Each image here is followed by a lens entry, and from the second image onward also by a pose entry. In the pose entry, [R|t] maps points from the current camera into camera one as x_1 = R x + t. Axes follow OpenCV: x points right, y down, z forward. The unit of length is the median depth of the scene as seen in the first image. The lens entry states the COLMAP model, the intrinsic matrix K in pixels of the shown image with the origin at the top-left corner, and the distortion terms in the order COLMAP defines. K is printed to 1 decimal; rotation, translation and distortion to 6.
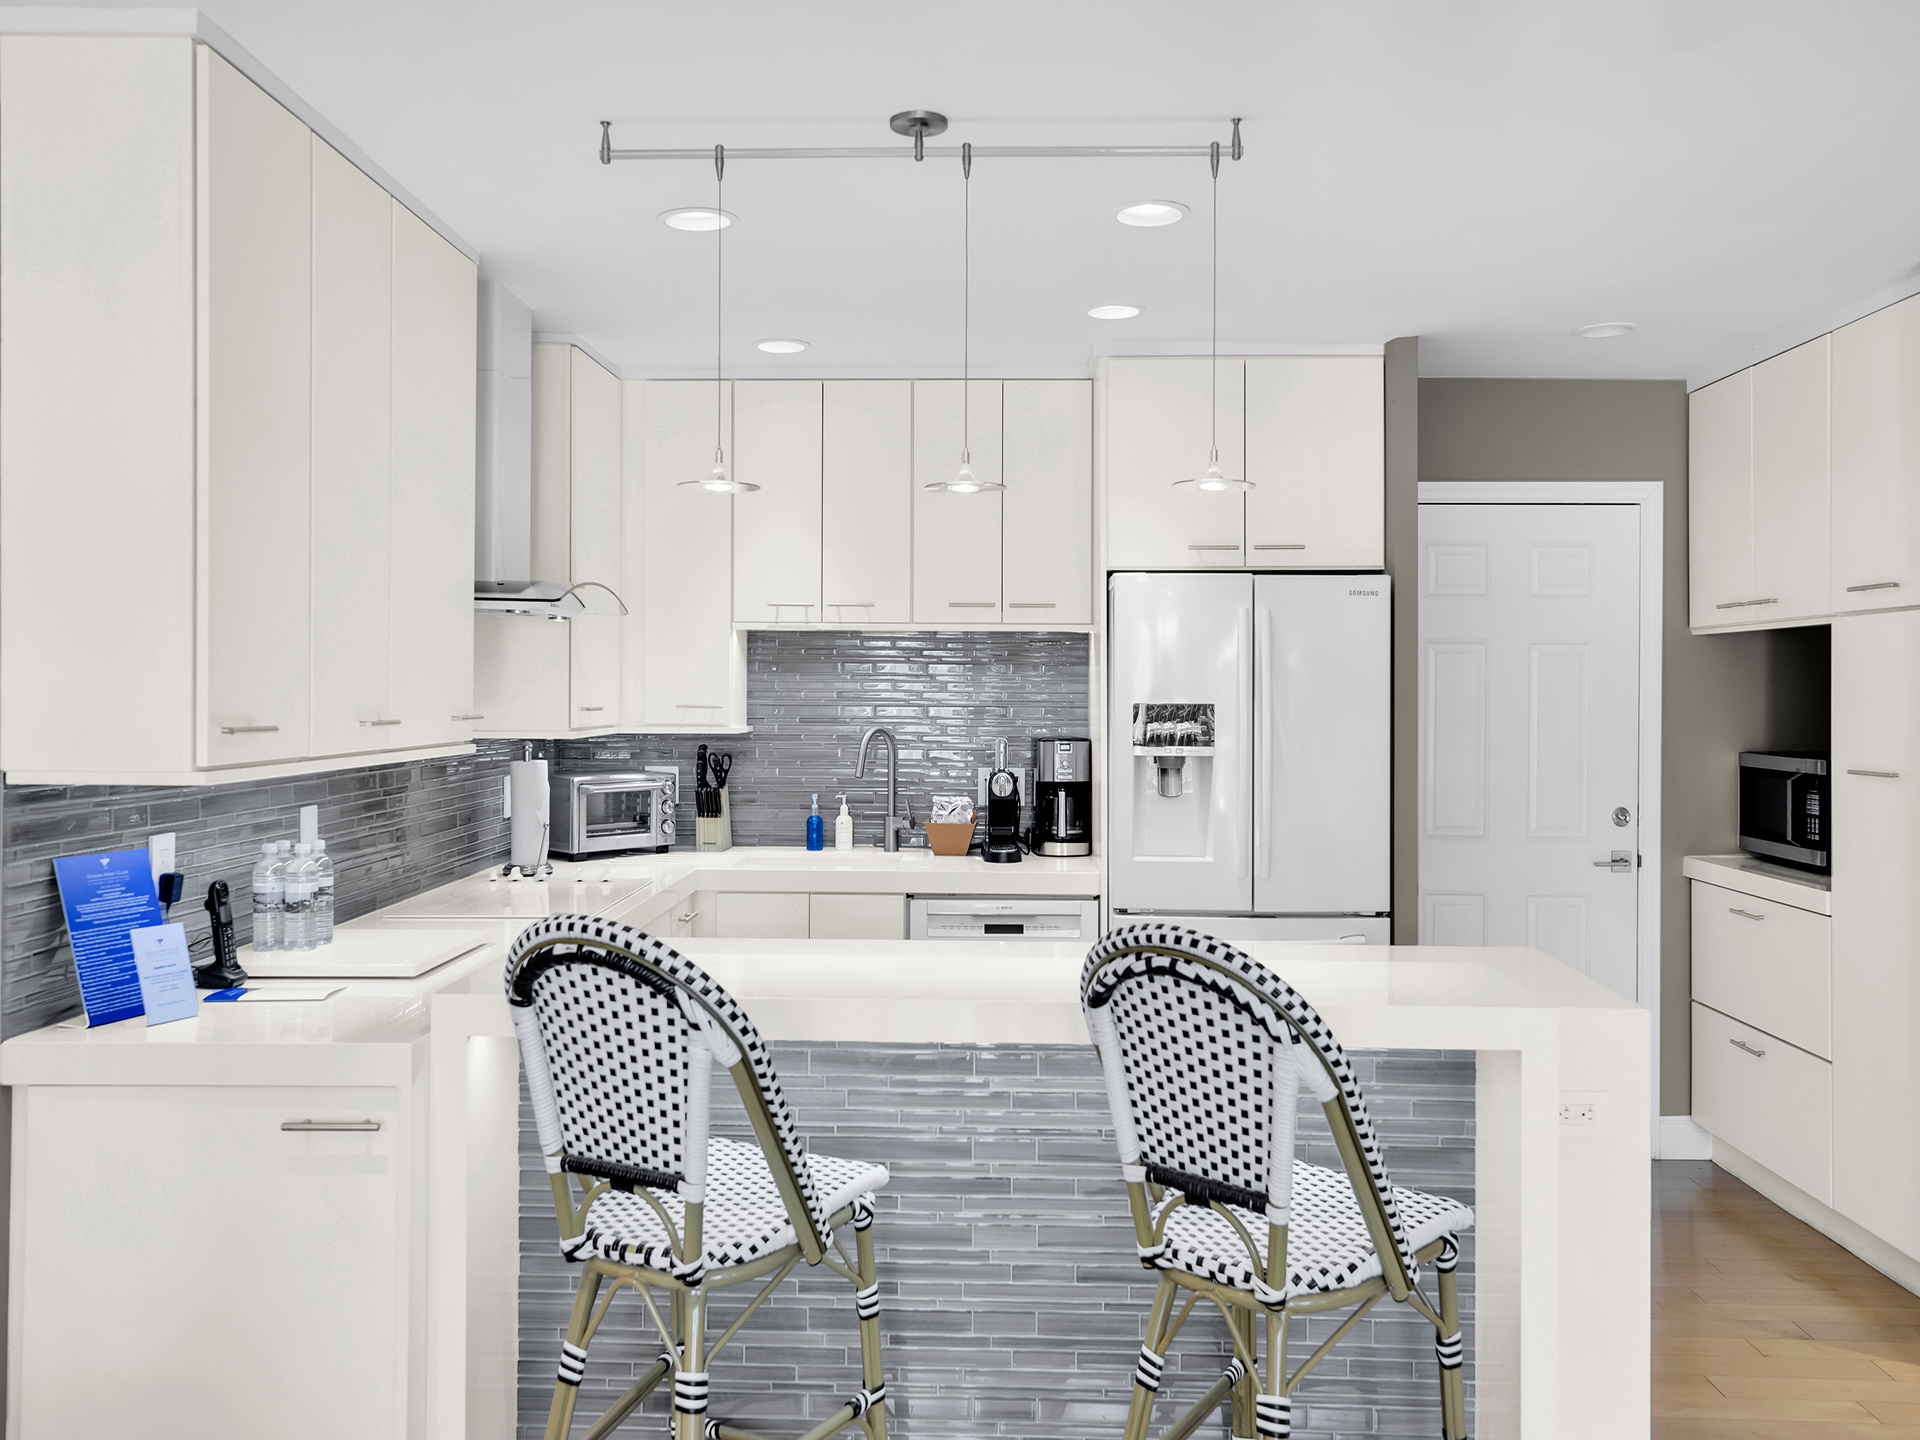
lens RADIAL K [[1325.5, 0, 960.0], [0, 1325.5, 720.0], [0, 0, 1]] dist [-0.032515, -0.003059]
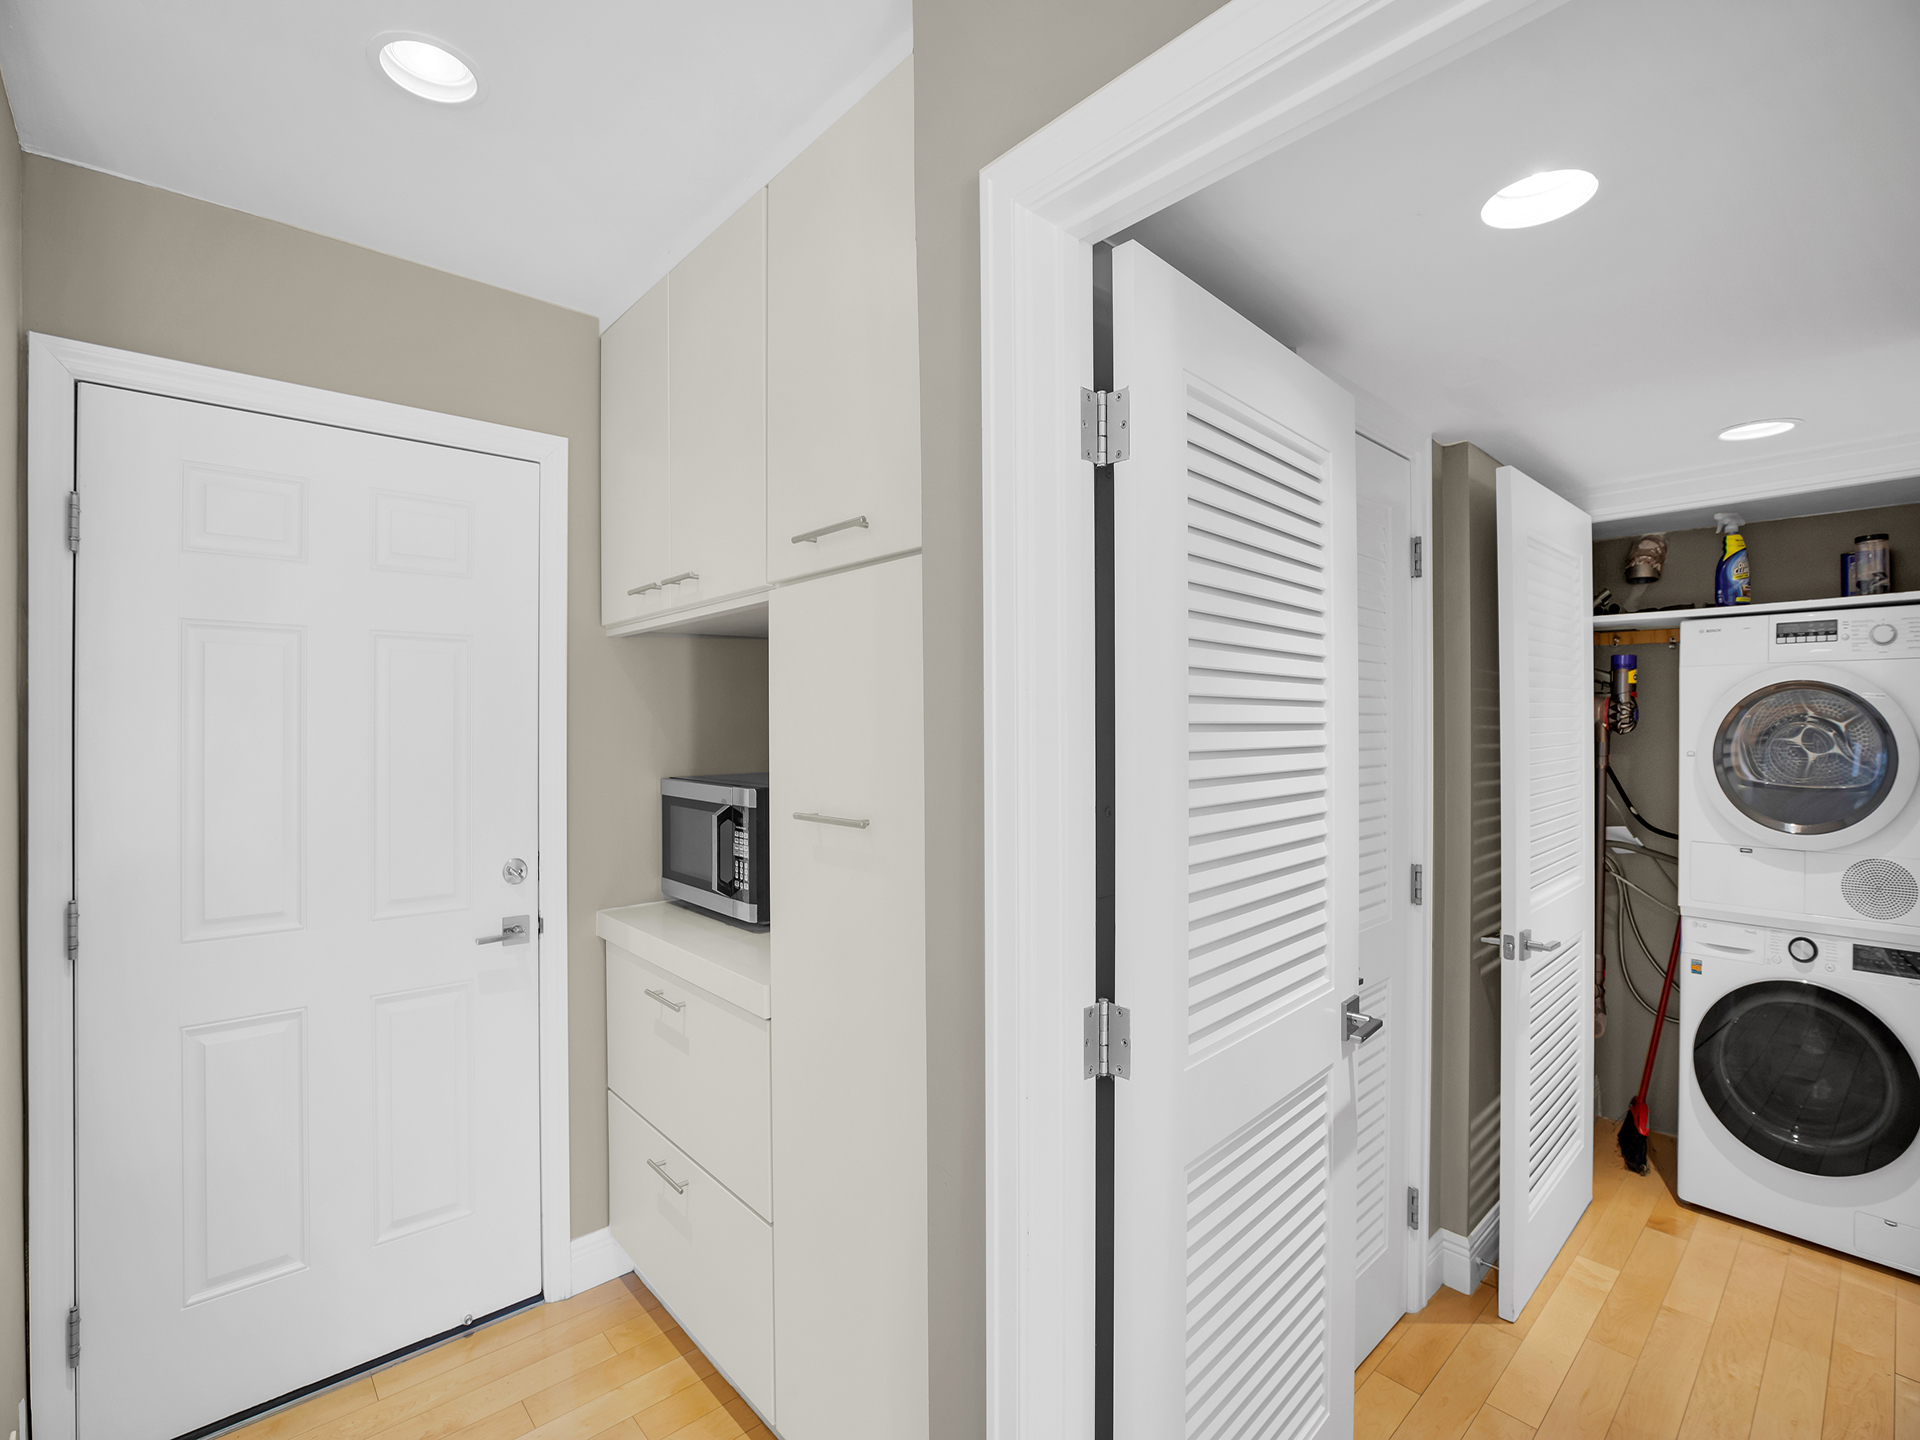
lens RADIAL K [[956.8, 0, 960.0], [0, 956.8, 720.0], [0, 0, 1]] dist [-0.003559, -0.000503]
pose [[0.683179, 0.005160, 0.730233, 0.294166], [0.012892, 0.999734, -0.019126, 0.001244], [-0.730138, 0.022481, 0.682930, 0.464898]]
